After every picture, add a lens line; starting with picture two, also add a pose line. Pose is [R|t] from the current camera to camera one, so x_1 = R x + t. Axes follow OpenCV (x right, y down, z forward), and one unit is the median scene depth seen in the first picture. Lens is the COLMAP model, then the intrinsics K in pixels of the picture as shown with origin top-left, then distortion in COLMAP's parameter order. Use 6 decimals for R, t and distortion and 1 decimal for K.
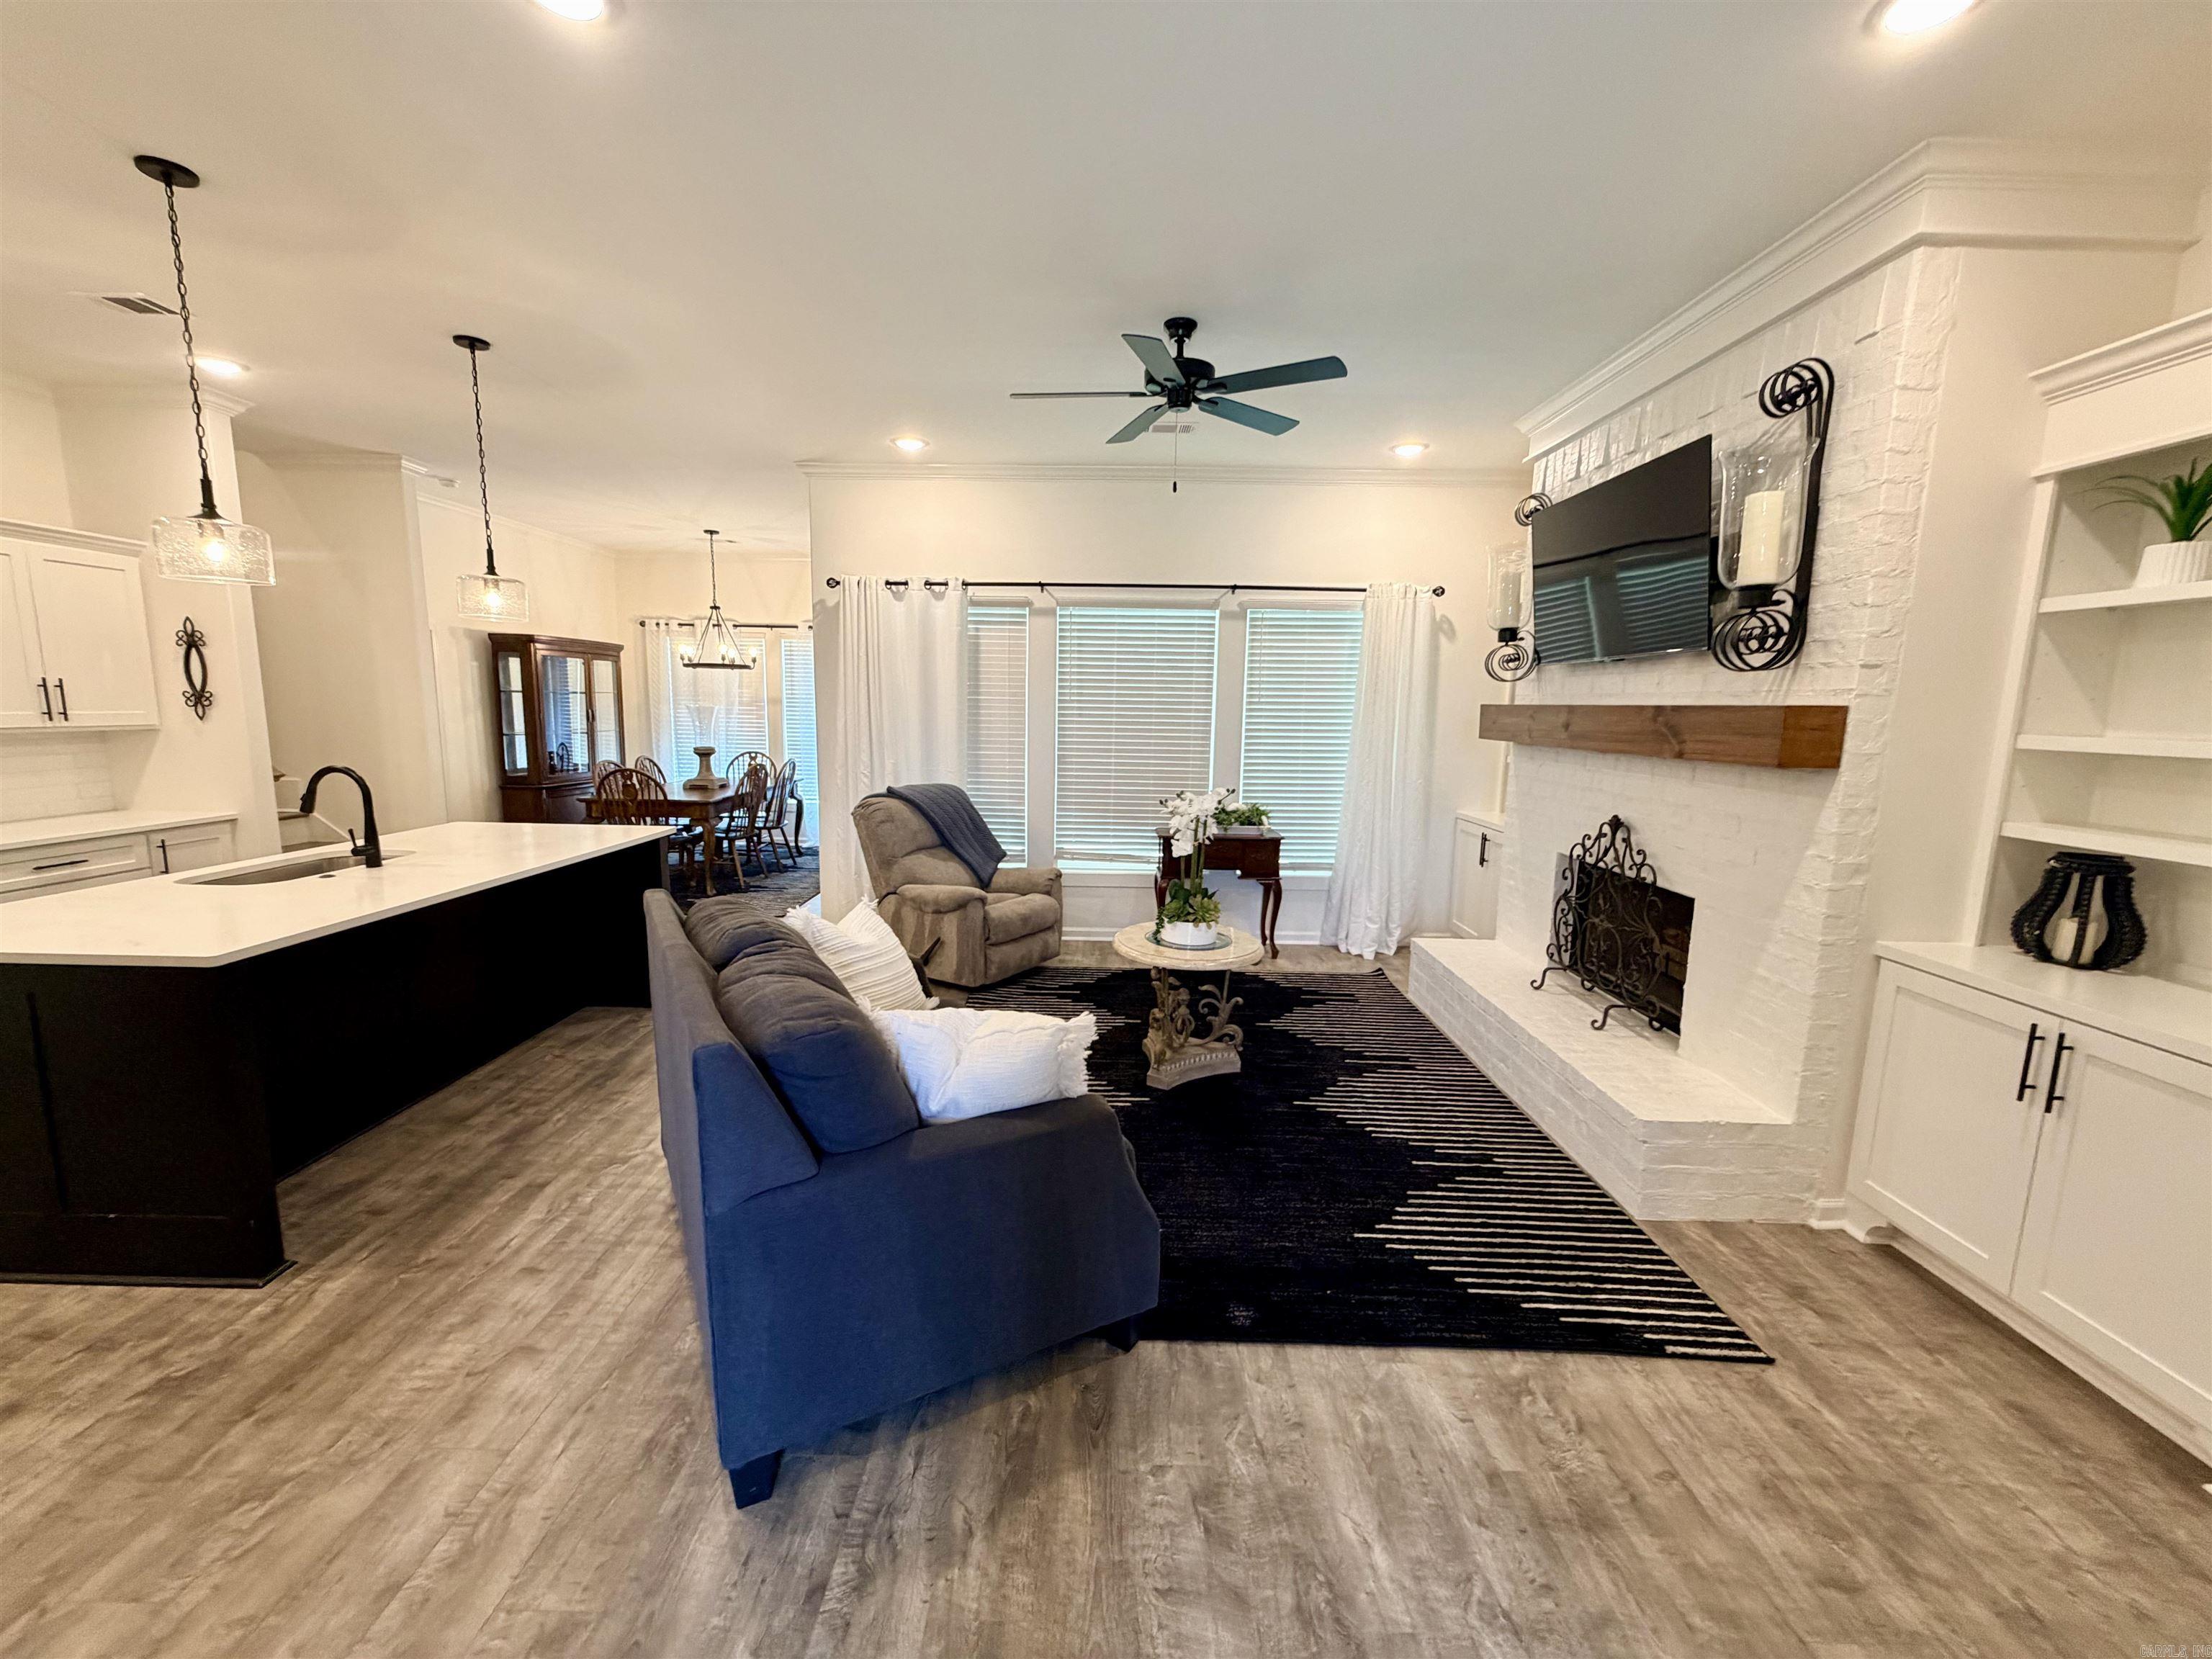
lens RADIAL K [[881.0, 0, 1101.6], [0, 881.0, 833.6], [0, 0, 1]] dist [-0.000126, 0.000155]
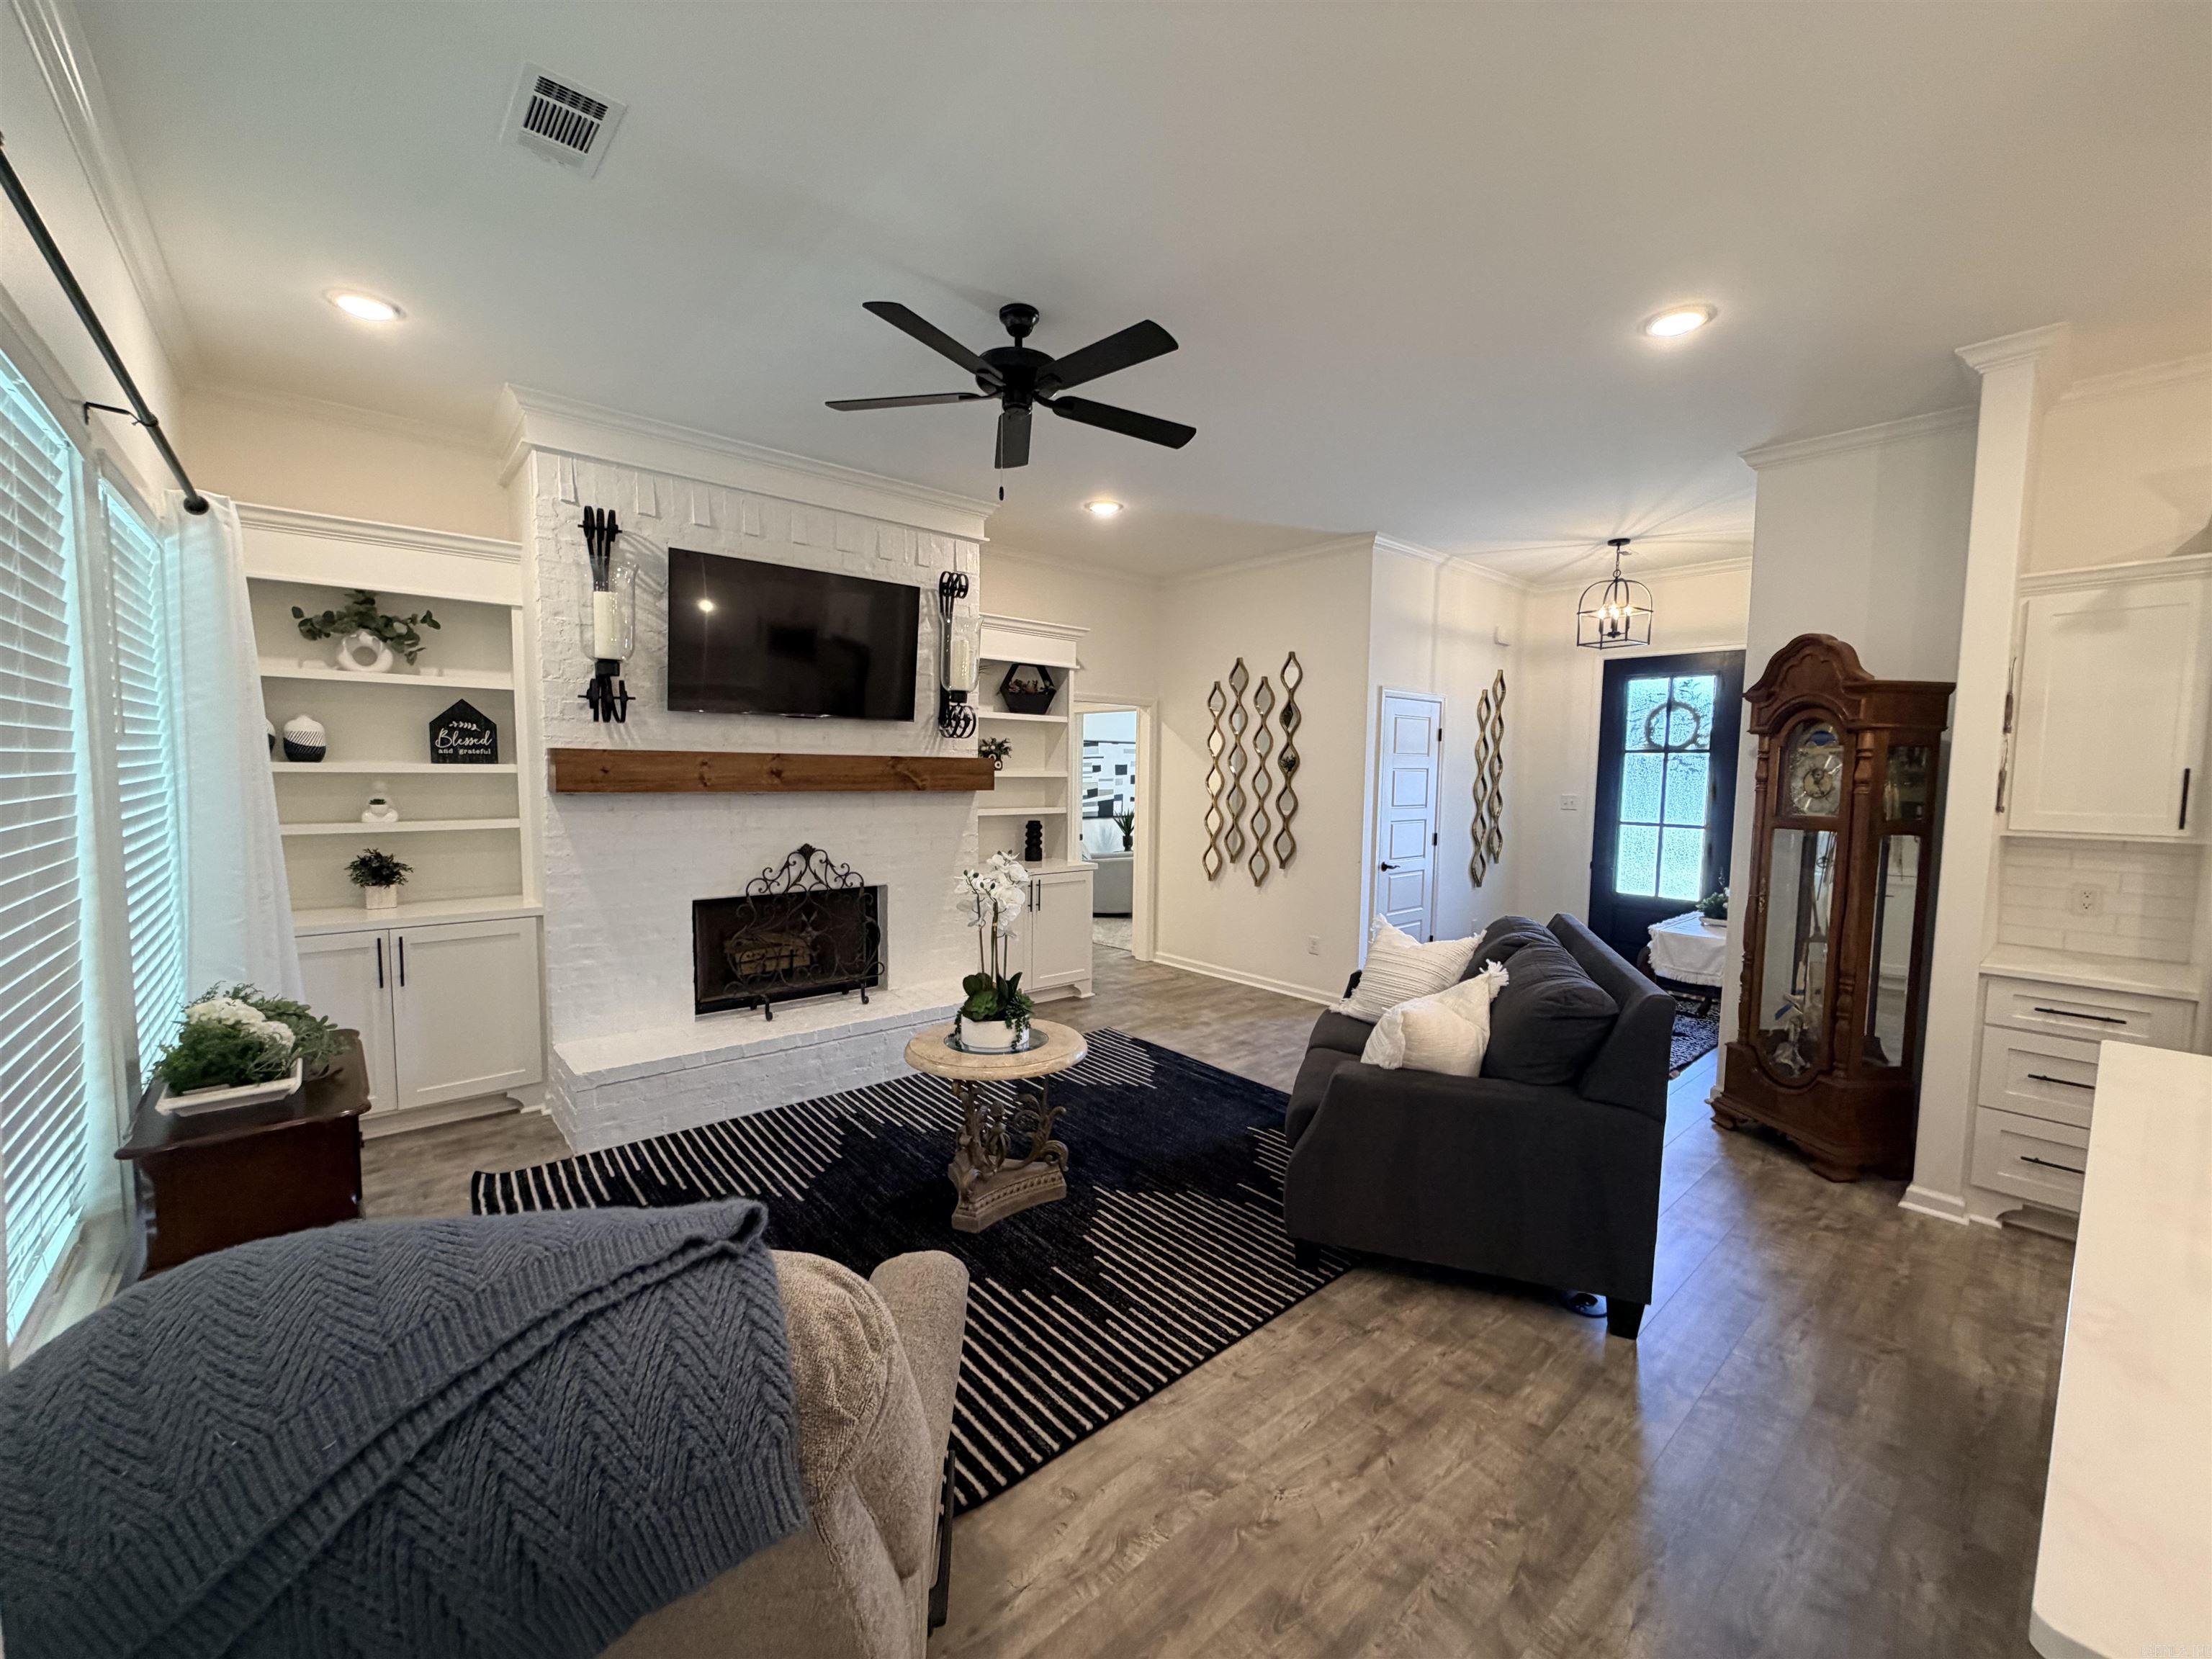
lens RADIAL K [[881.0, 0, 1100.6], [0, 881.0, 834.7], [0, 0, 1]] dist [-0.000126, 0.000155]
pose [[-0.660701, -0.082794, 0.746069, -0.589042], [0.084320, 0.979422, 0.183363, -0.221180], [-0.745898, 0.184057, -0.640124, 1.465857]]
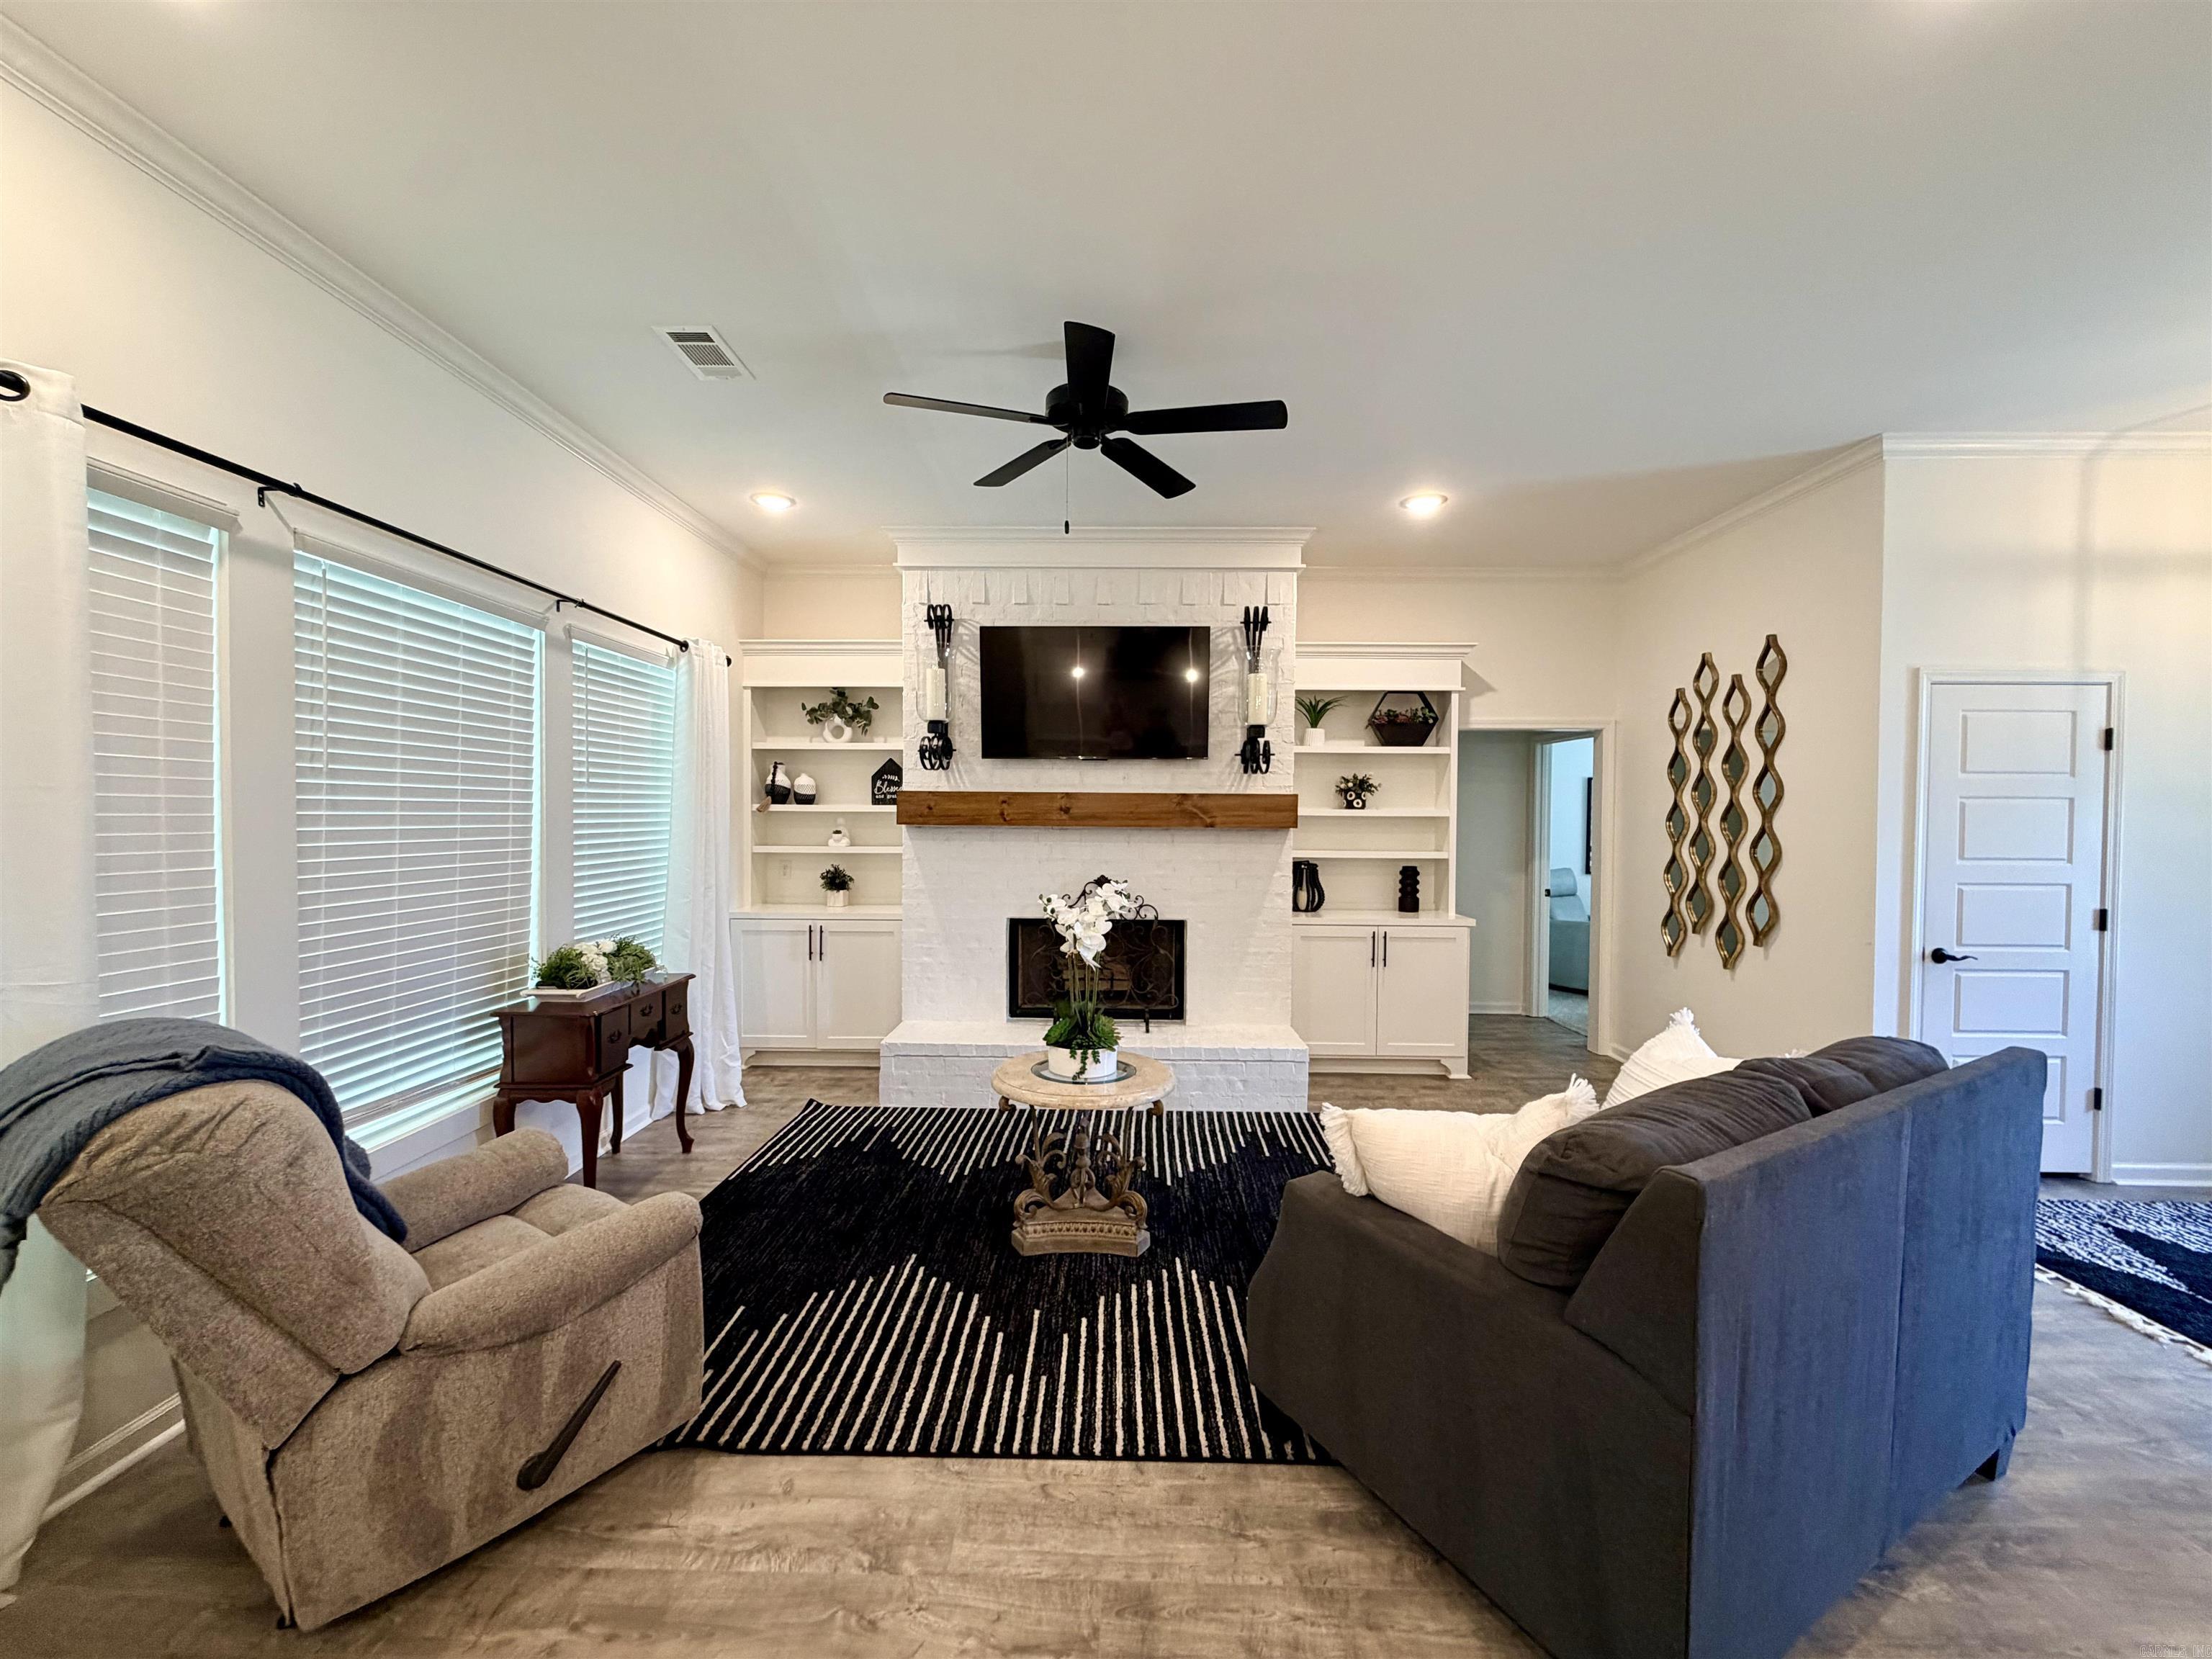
lens RADIAL K [[881.0, 0, 1101.2], [0, 881.0, 835.1], [0, 0, 1]] dist [-0.000126, 0.000155]
pose [[0.008781, -0.038641, 0.999215, -0.735738], [0.138258, 0.989703, 0.037058, -0.129478], [-0.990357, 0.137824, 0.014033, 0.969589]]
